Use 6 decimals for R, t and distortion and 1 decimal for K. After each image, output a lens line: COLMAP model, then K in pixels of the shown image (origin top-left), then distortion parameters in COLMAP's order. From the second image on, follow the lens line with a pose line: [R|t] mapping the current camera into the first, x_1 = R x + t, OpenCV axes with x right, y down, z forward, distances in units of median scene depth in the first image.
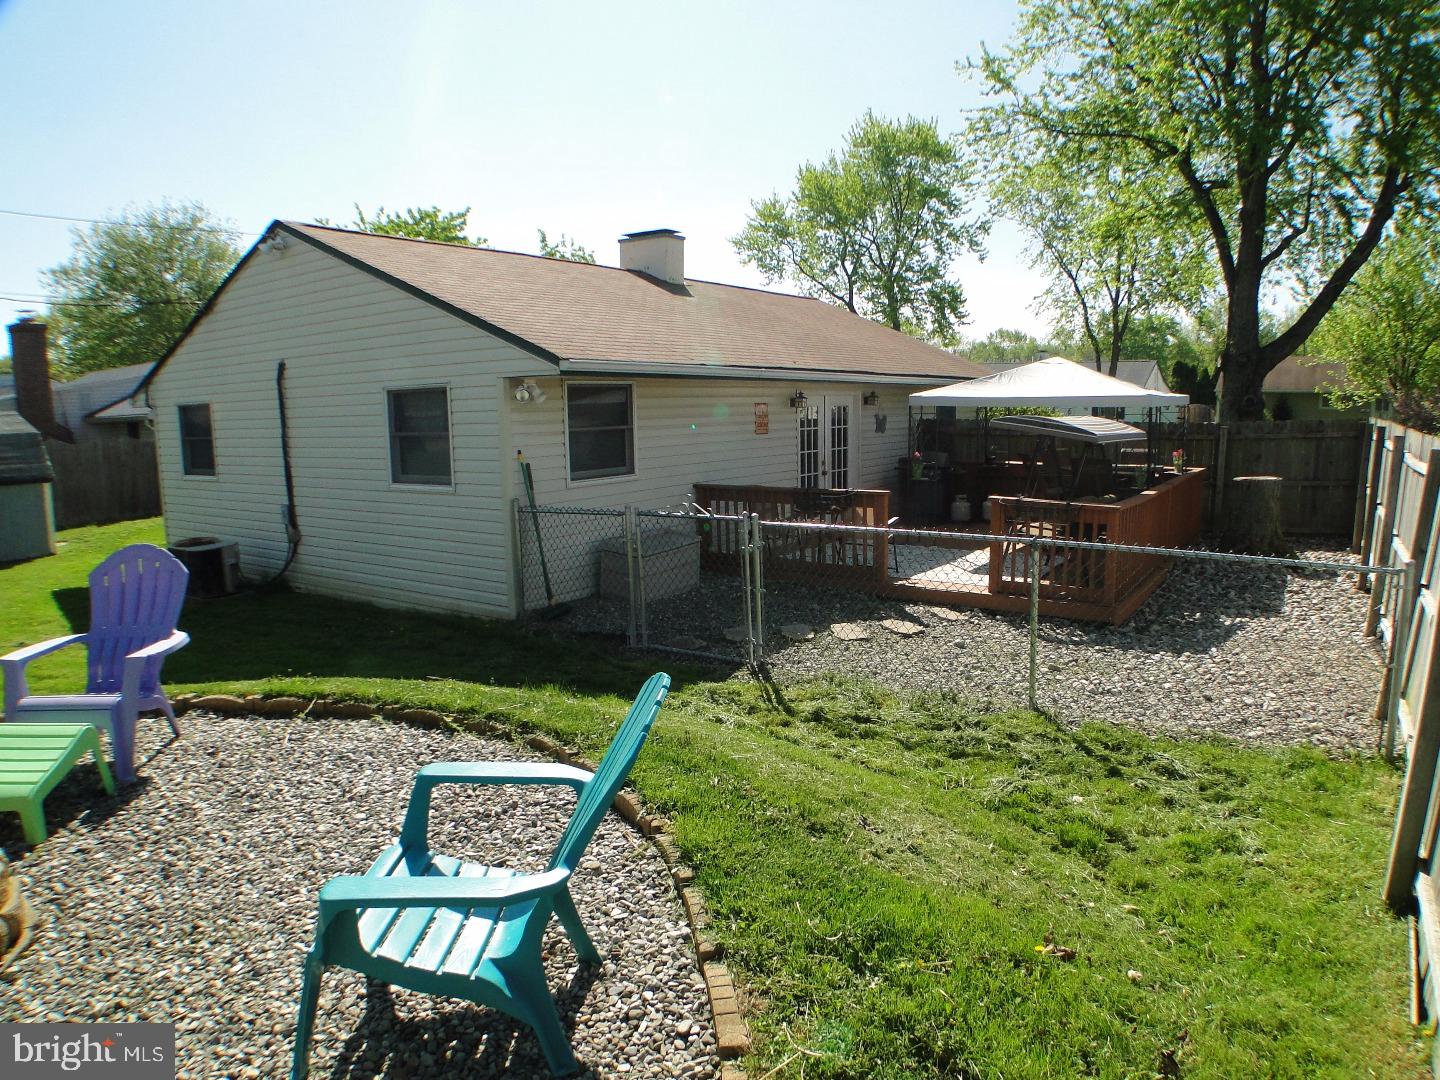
lens RADIAL K [[927.0, 0, 730.1], [0, 927.0, 525.2], [0, 0, 1]] dist [-0.130063, 0.022336]
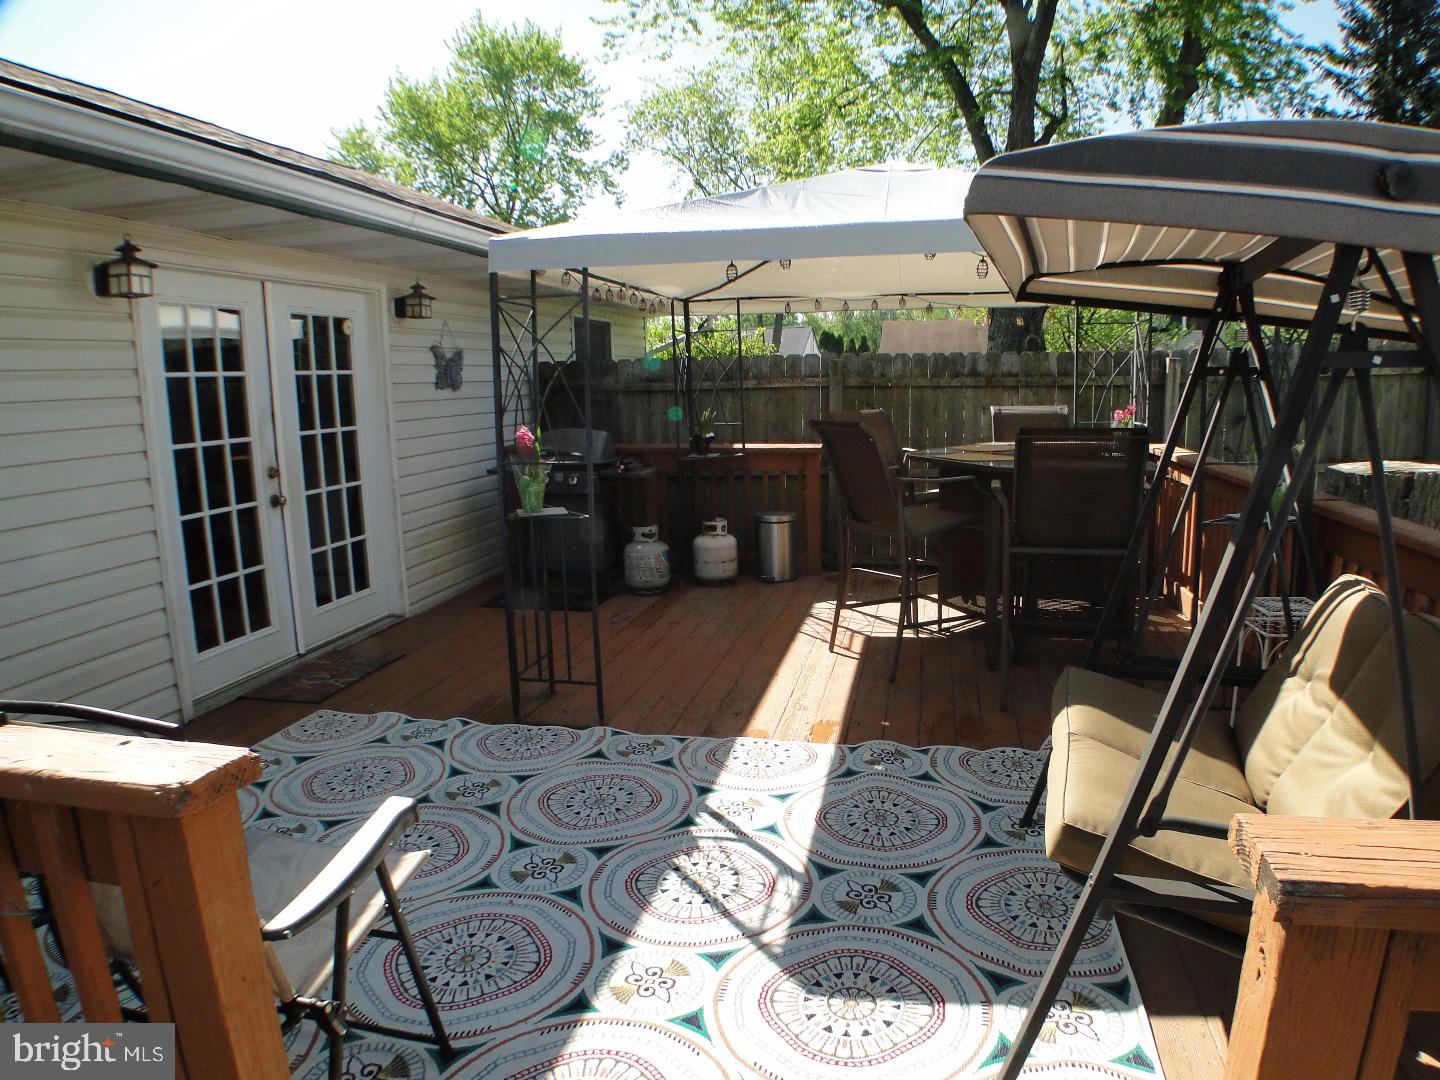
lens RADIAL K [[927.0, 0, 721.2], [0, 927.0, 540.2], [0, 0, 1]] dist [-0.130063, 0.022336]
pose [[0.929097, -0.069529, 0.363242, 0.150118], [0.058174, 0.997418, 0.042120, -0.051614], [-0.365232, -0.018003, 0.930742, 0.692563]]
